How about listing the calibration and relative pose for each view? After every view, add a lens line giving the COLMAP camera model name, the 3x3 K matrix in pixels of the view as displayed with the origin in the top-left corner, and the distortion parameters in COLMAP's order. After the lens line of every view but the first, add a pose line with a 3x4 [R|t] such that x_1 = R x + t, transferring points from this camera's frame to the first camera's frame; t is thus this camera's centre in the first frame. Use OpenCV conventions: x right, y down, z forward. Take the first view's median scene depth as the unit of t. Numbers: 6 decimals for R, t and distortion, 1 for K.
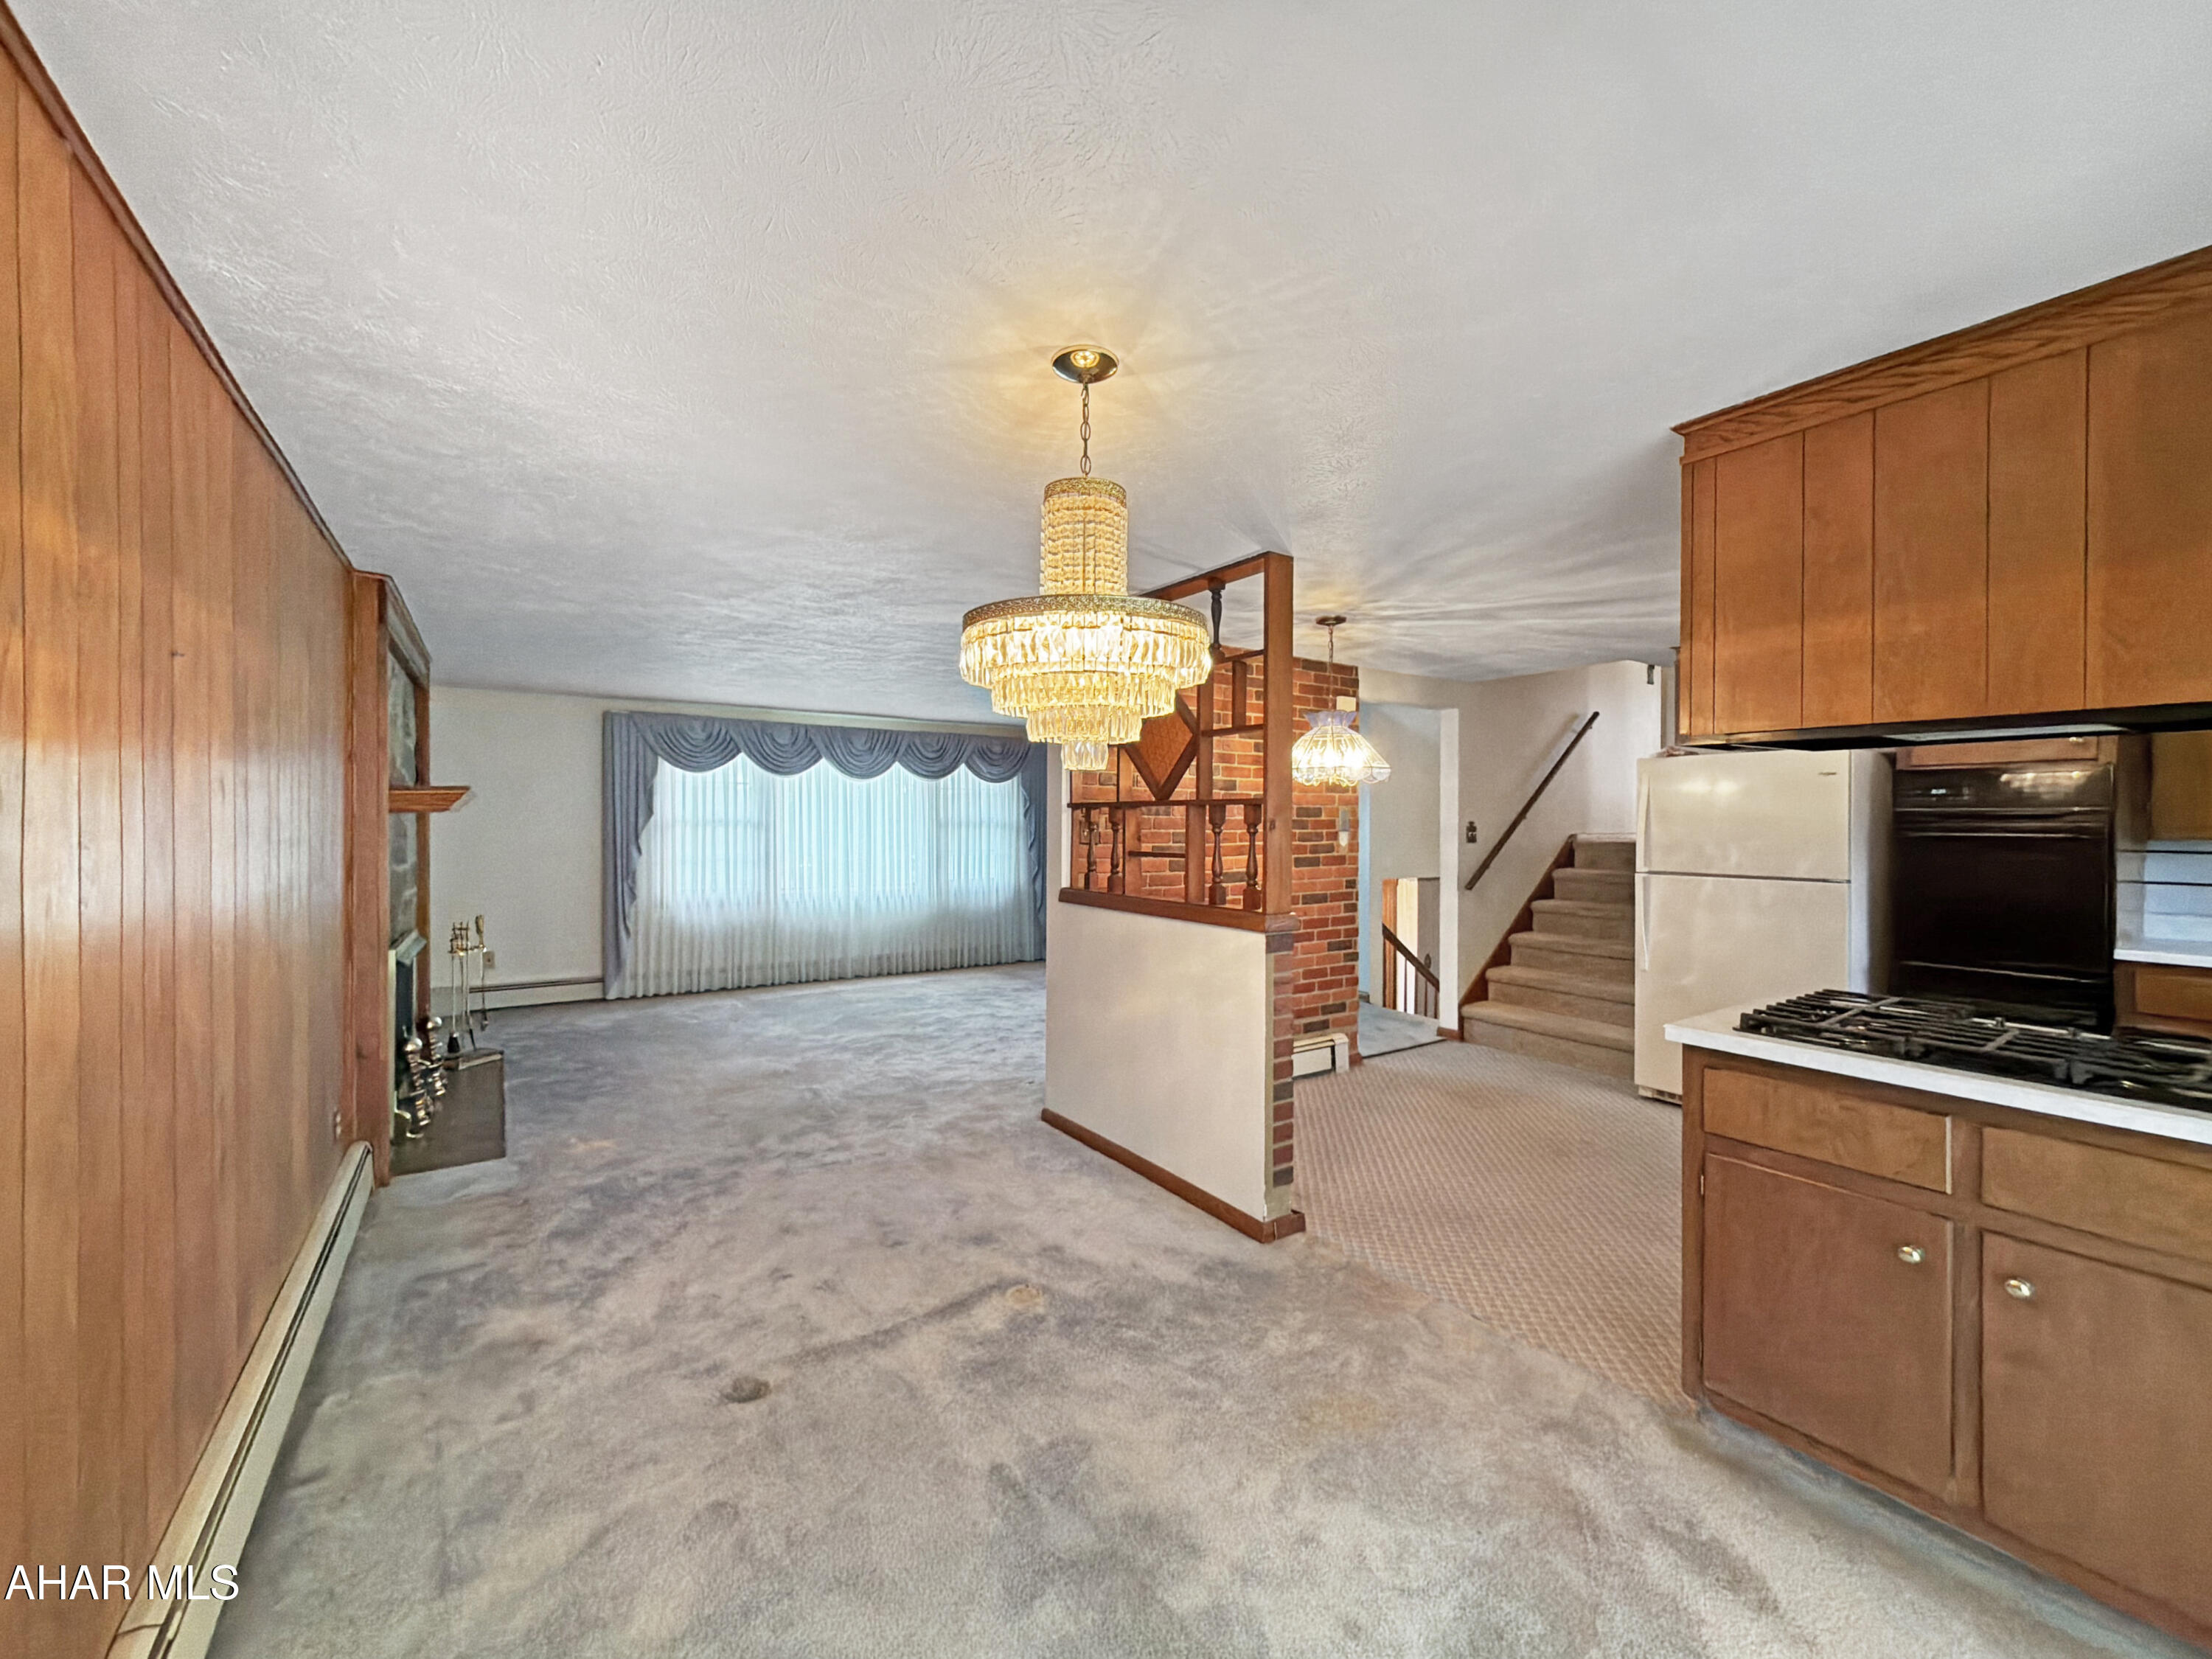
lens RADIAL K [[900.7, 0, 1096.7], [0, 900.7, 819.3], [0, 0, 1]] dist [0.001881, 0.000590]
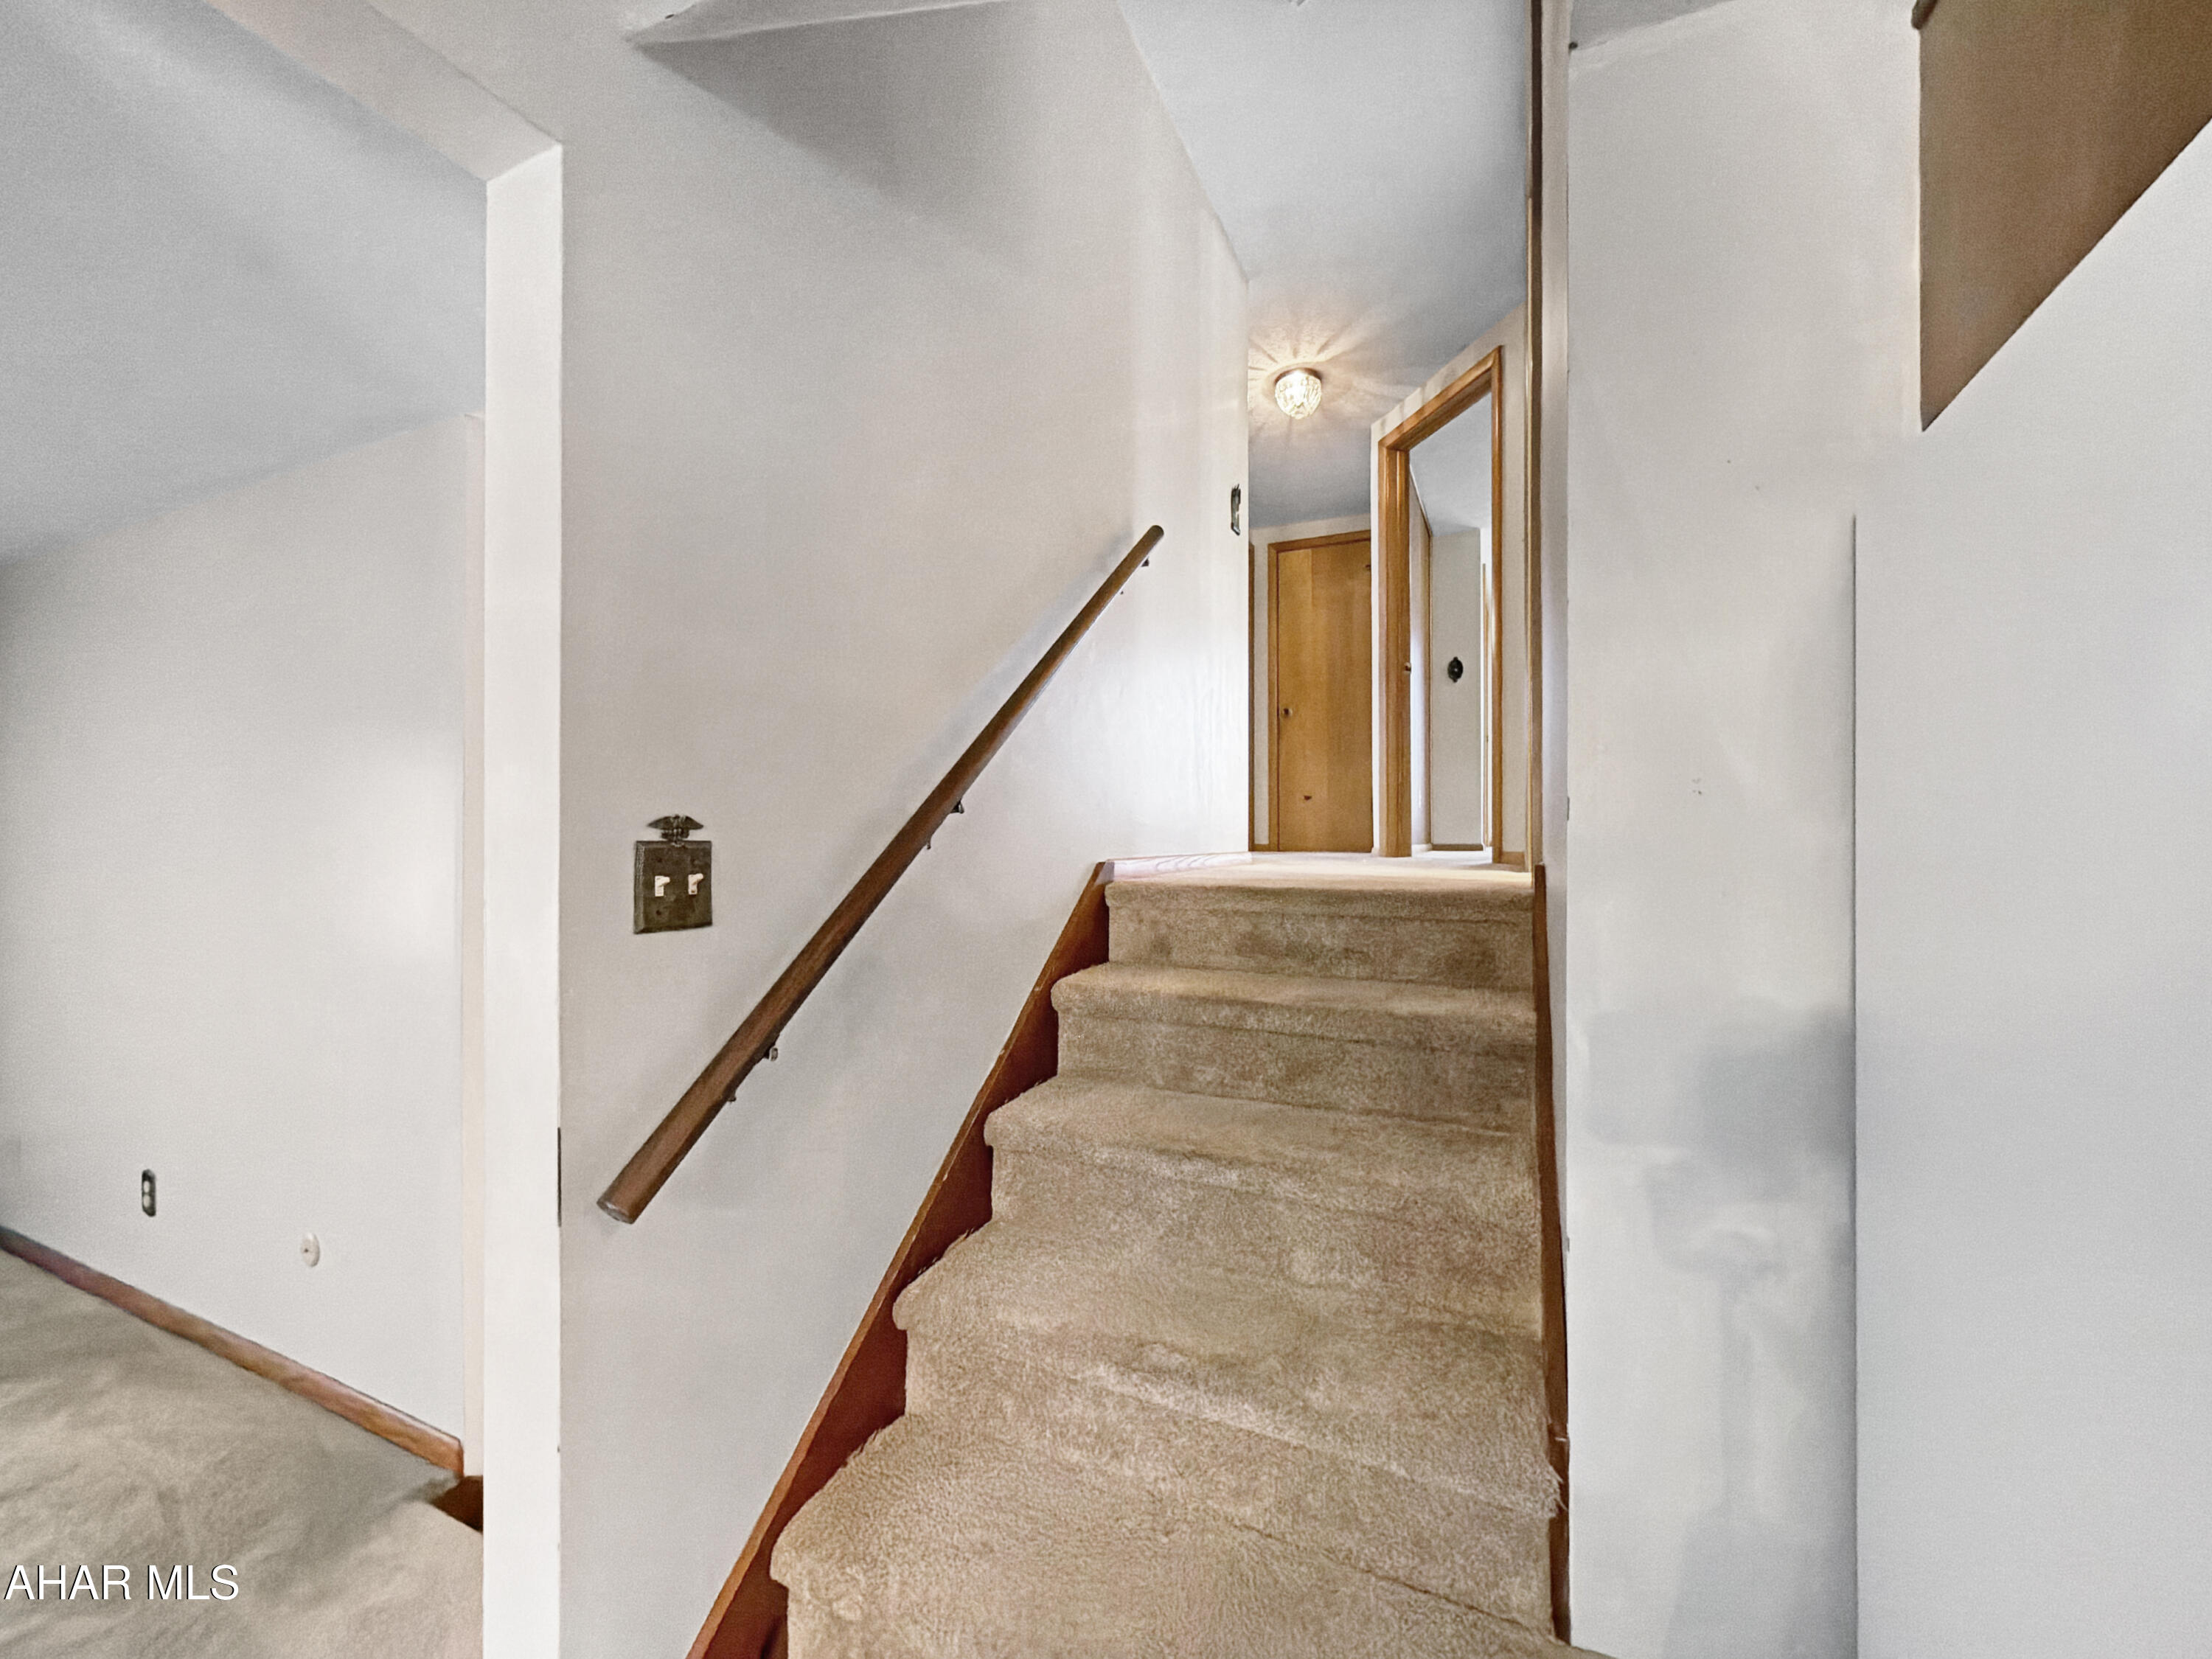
lens RADIAL K [[900.7, 0, 1100.8], [0, 900.7, 827.8], [0, 0, 1]] dist [0.001881, 0.000590]
pose [[0.859952, 0.000614, 0.510374, 0.371292], [0.003544, 0.999968, -0.007174, 0.006121], [-0.510362, 0.007978, 0.859922, 0.742393]]
